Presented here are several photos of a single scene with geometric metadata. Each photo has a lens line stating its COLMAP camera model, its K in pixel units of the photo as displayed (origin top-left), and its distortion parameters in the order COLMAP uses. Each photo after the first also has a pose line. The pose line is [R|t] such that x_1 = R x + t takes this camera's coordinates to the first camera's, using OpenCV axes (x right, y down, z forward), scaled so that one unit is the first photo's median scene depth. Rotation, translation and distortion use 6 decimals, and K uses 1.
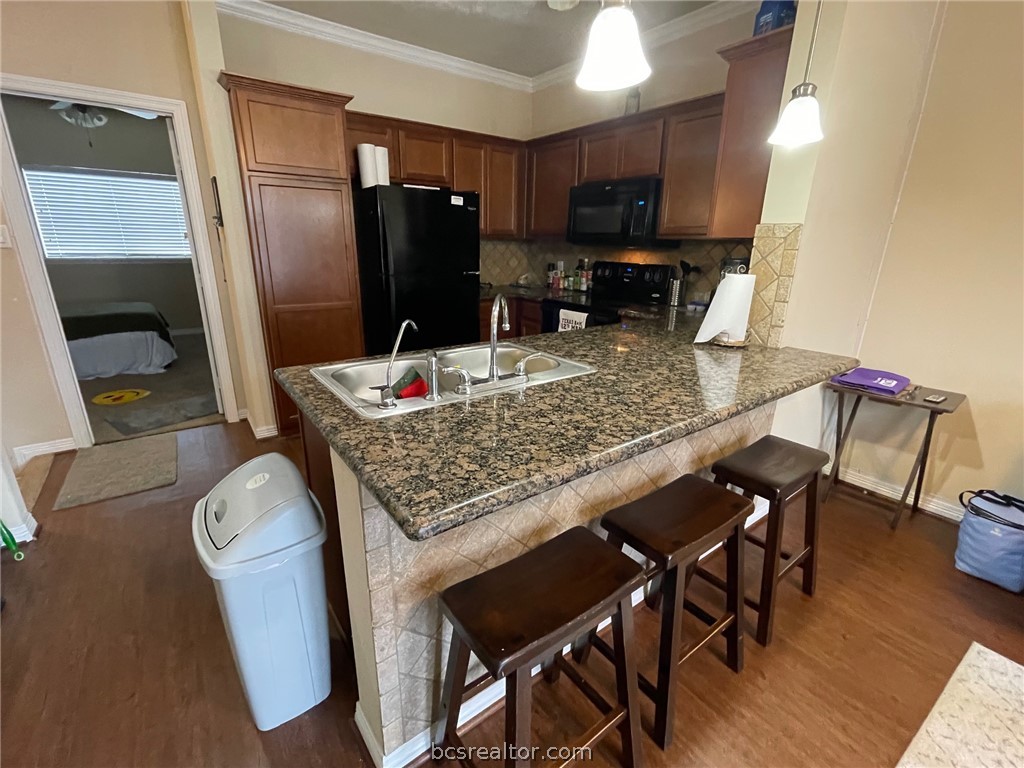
lens RADIAL K [[456.5, 0, 512.0], [0, 456.5, 384.0], [0, 0, 1]] dist [-0.001851, -0.000277]
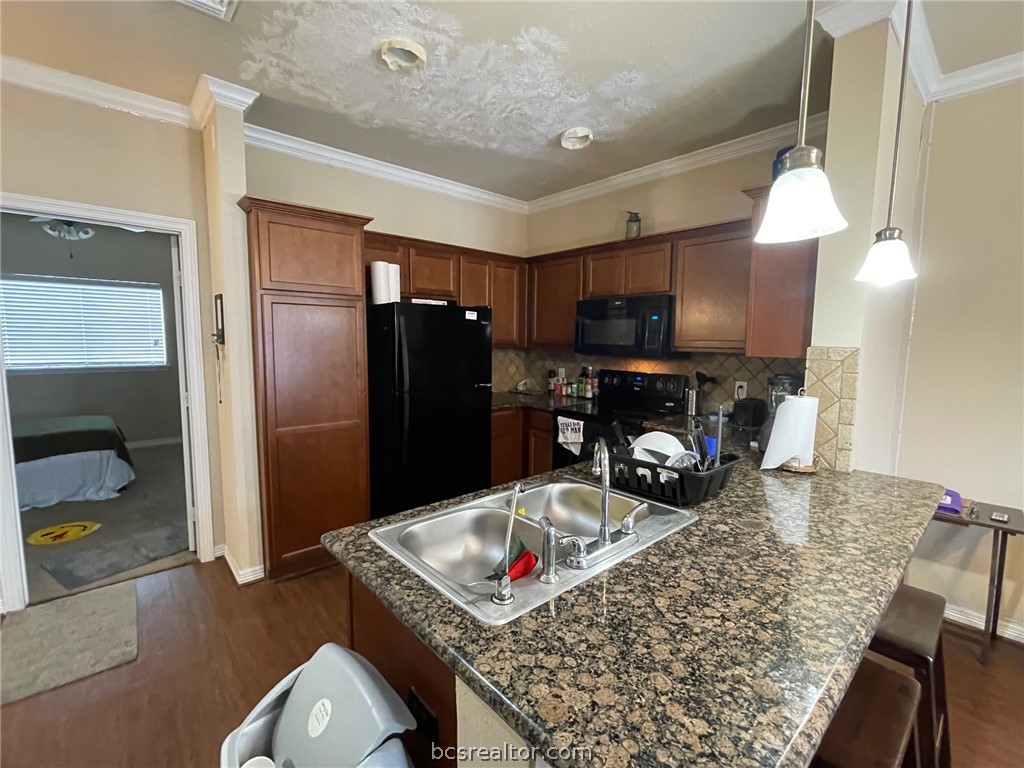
lens RADIAL K [[453.1, 0, 512.0], [0, 453.1, 384.0], [0, 0, 1]] dist [0.000761, 0.000376]
pose [[0.995634, -0.016302, 0.091909, -0.133920], [0.033980, 0.980373, -0.194201, -0.066562], [-0.086939, 0.196477, 0.976647, 0.067979]]
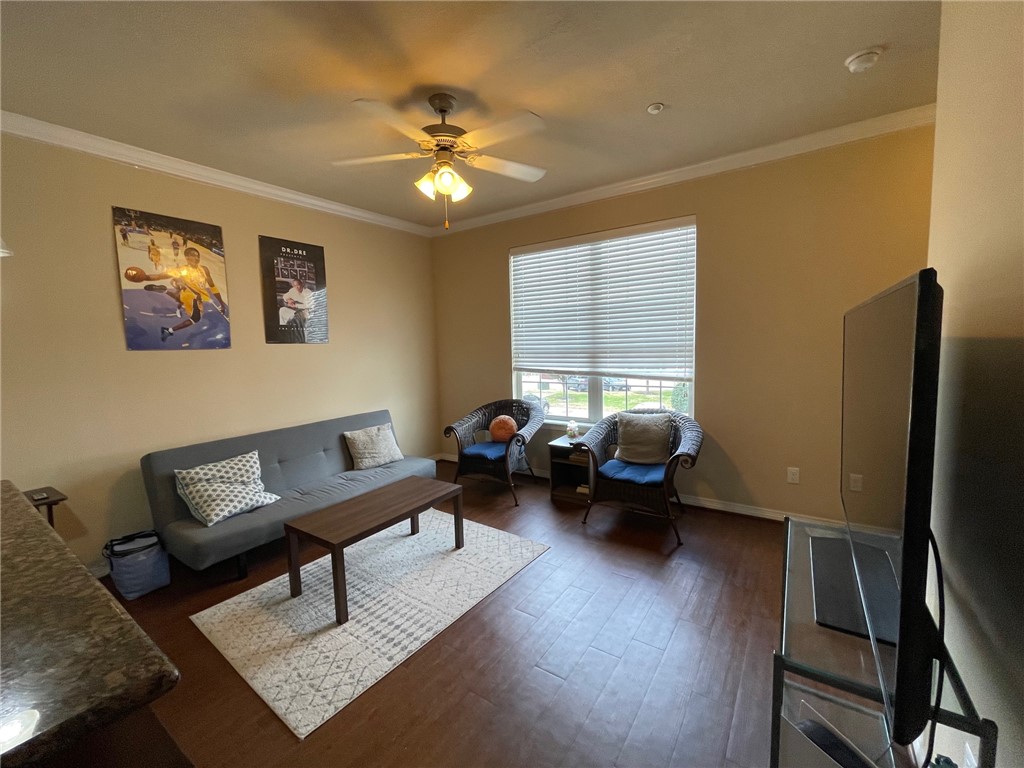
lens RADIAL K [[420.8, 0, 512.0], [0, 420.8, 384.0], [0, 0, 1]] dist [0.000046, 0.000014]
pose [[-0.329425, -0.098963, 0.938981, -0.325032], [0.299657, 0.932120, 0.203369, -0.067127], [-0.895369, 0.348367, -0.277409, 0.083837]]
